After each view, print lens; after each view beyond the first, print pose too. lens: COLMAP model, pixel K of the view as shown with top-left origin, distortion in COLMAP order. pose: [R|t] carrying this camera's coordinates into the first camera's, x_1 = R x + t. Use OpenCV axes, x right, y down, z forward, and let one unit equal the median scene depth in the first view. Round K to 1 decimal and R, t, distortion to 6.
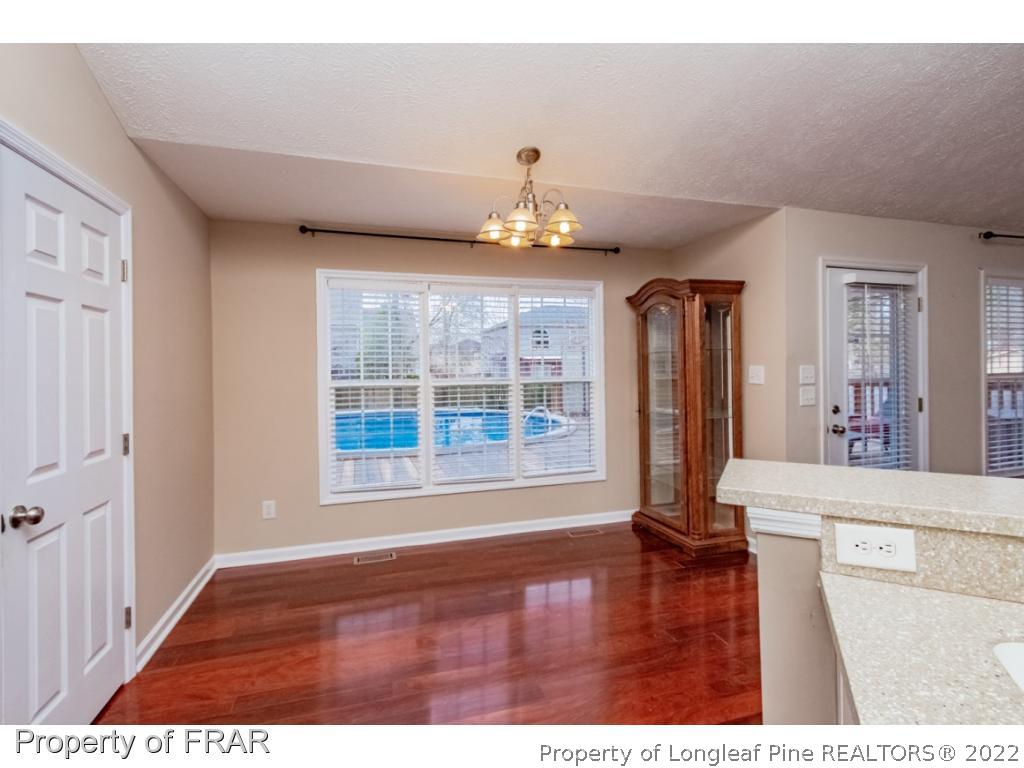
lens RADIAL K [[469.1, 0, 497.2], [0, 469.1, 373.5], [0, 0, 1]] dist [0.021965, -0.010114]
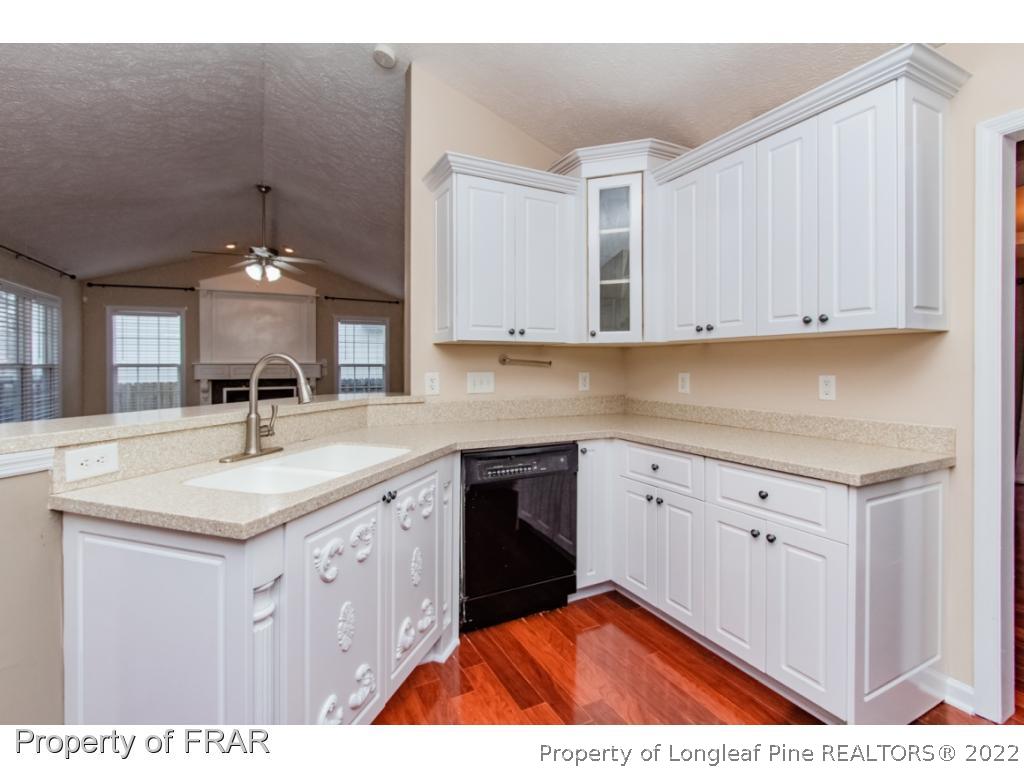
lens RADIAL K [[483.9, 0, 521.3], [0, 483.9, 364.8], [0, 0, 1]] dist [-0.003959, 0.000771]
pose [[-0.204447, 0.013291, 0.978787, -0.244253], [0.016074, 0.999819, -0.010219, 0.037681], [-0.978746, 0.013644, -0.204624, 0.025630]]
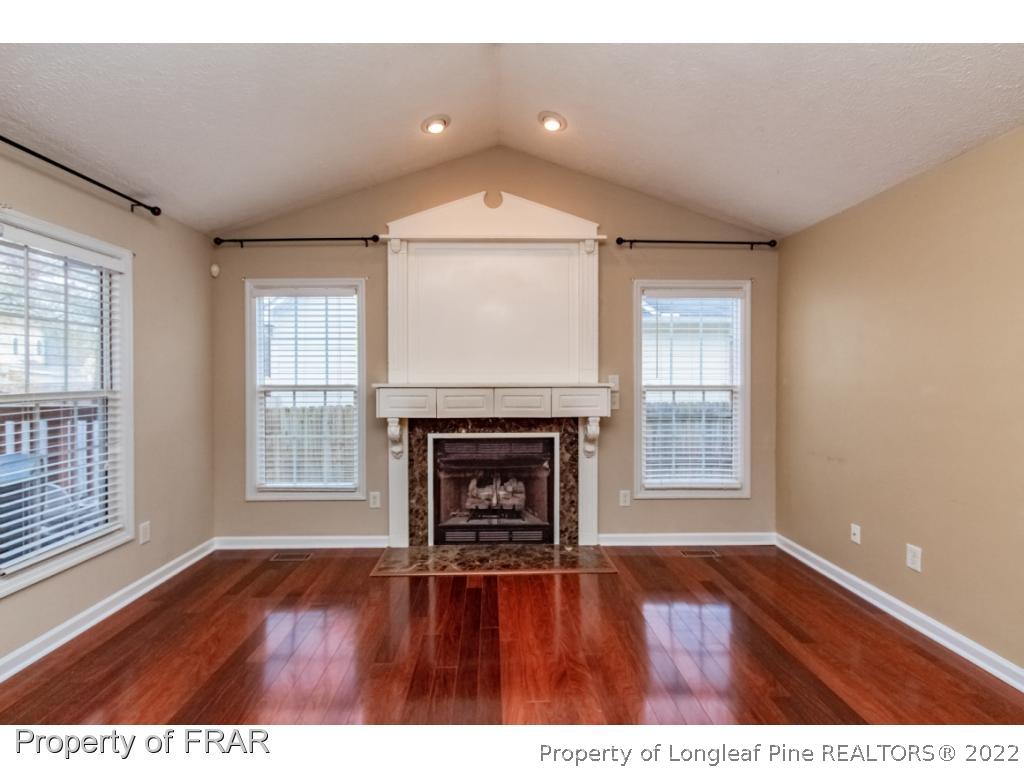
lens RADIAL K [[469.1, 0, 497.2], [0, 469.1, 373.5], [0, 0, 1]] dist [0.021965, -0.010114]
pose [[0.273797, 0.015830, 0.961657, 1.155347], [0.009002, 0.999779, -0.019021, -0.014505], [-0.961745, 0.013865, 0.273594, 0.444689]]
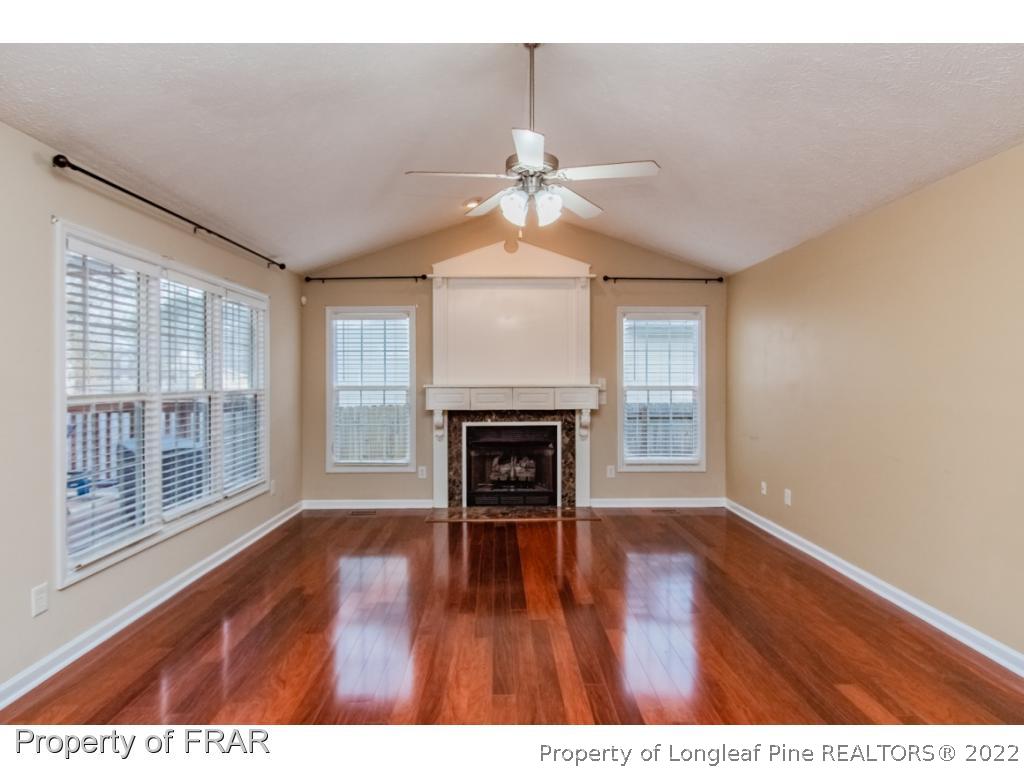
lens RADIAL K [[553.4, 0, 512.0], [0, 553.4, 384.0], [0, 0, 1]] dist [-0.001860, 0.000009]
pose [[0.259258, 0.001830, 0.965806, 0.565311], [0.010369, 0.999935, -0.004678, -0.006707], [-0.965752, 0.011227, 0.259222, 0.310388]]
